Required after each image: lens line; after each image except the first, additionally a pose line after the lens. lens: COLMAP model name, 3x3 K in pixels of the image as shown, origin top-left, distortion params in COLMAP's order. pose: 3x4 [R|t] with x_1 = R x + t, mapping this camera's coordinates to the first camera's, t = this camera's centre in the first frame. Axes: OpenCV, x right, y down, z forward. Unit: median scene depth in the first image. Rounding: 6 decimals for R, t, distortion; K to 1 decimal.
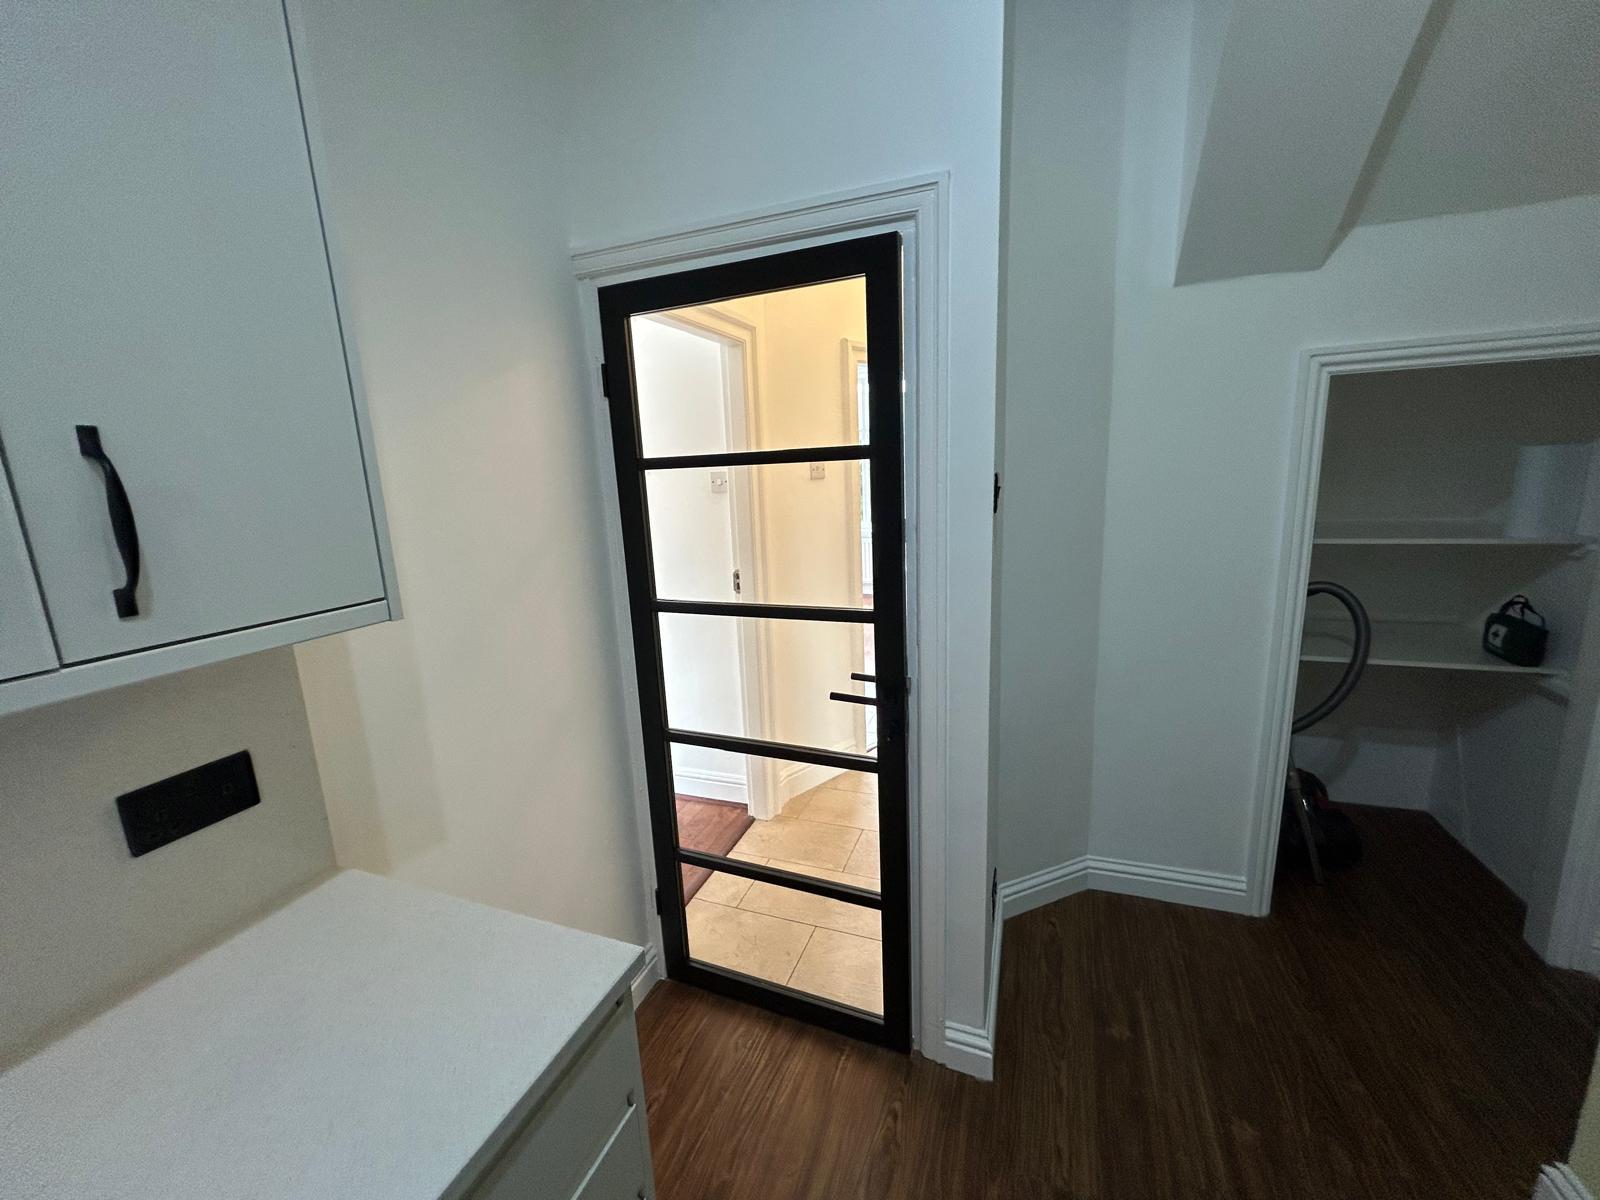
lens RADIAL K [[644.4, 0, 790.3], [0, 644.4, 597.8], [0, 0, 1]] dist [0.000897, 0.000248]
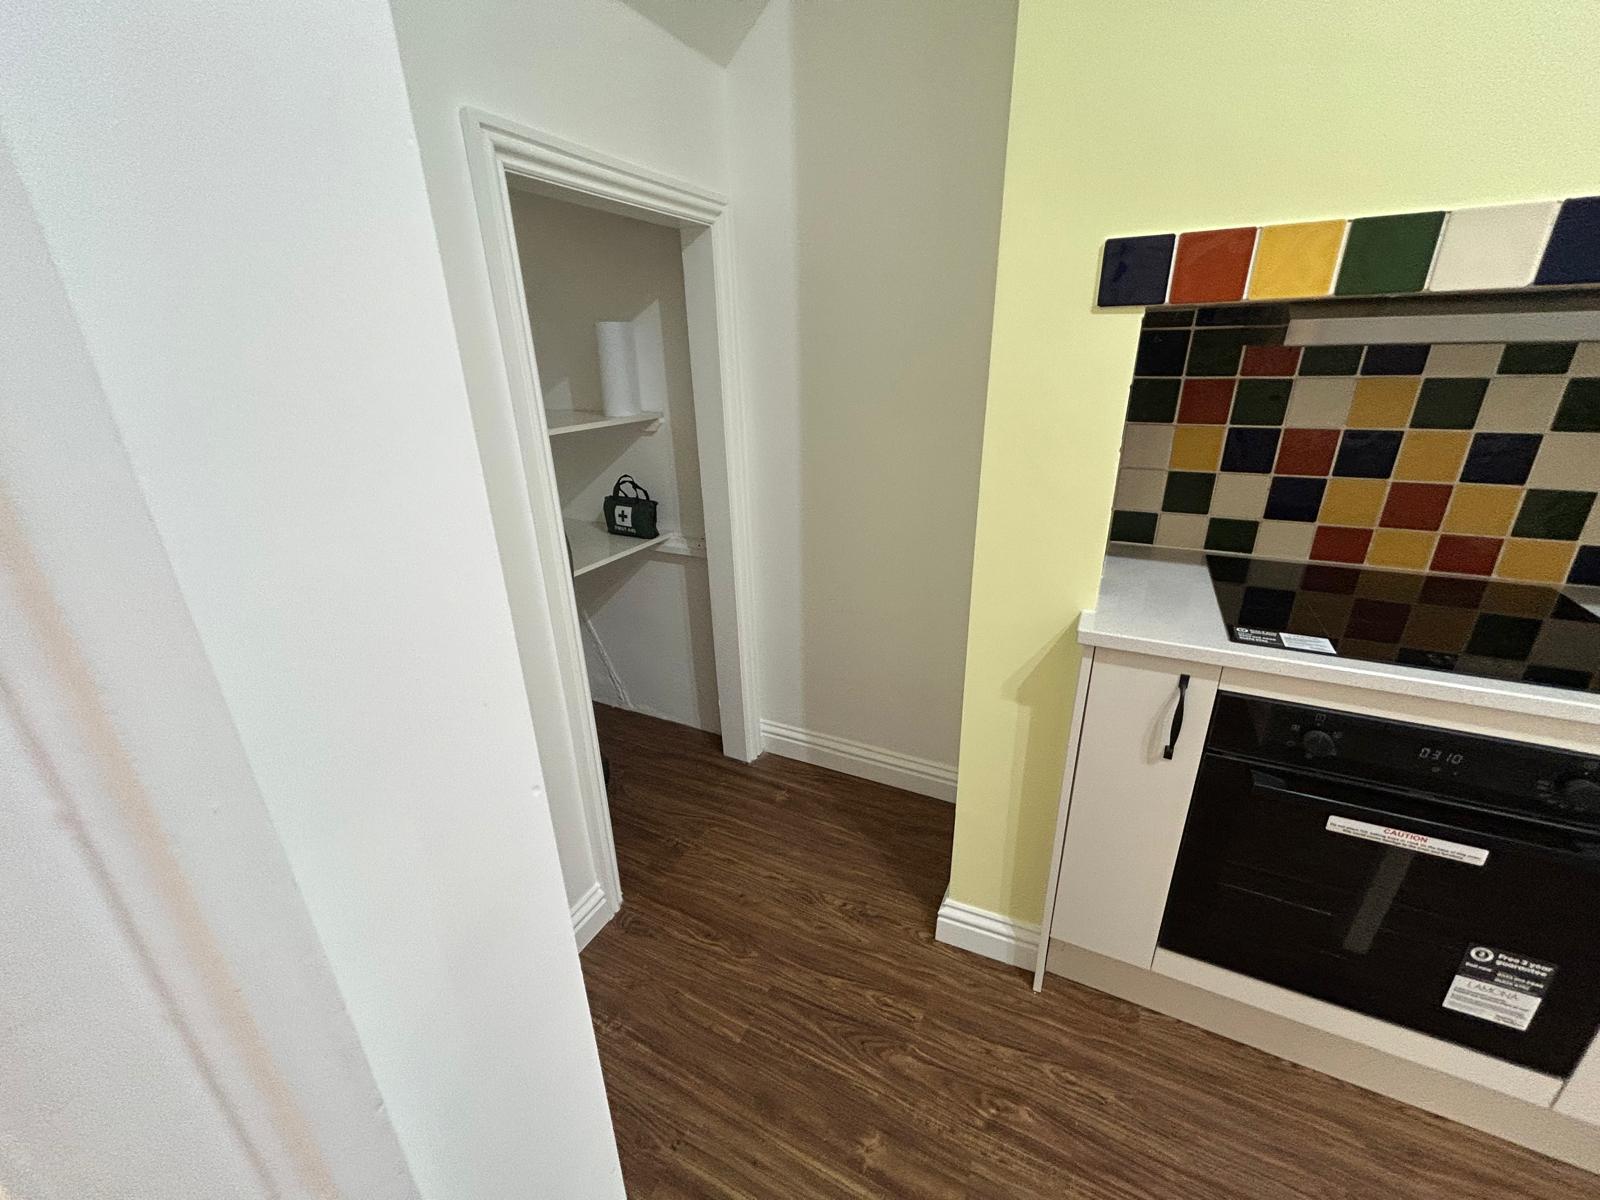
lens RADIAL K [[644.4, 0, 802.3], [0, 644.4, 597.4], [0, 0, 1]] dist [0.000897, 0.000248]
pose [[0.079560, -0.314987, 0.945755, 0.099827], [0.207594, 0.933197, 0.293341, -0.064273], [-0.974974, 0.172995, 0.139635, 0.604741]]
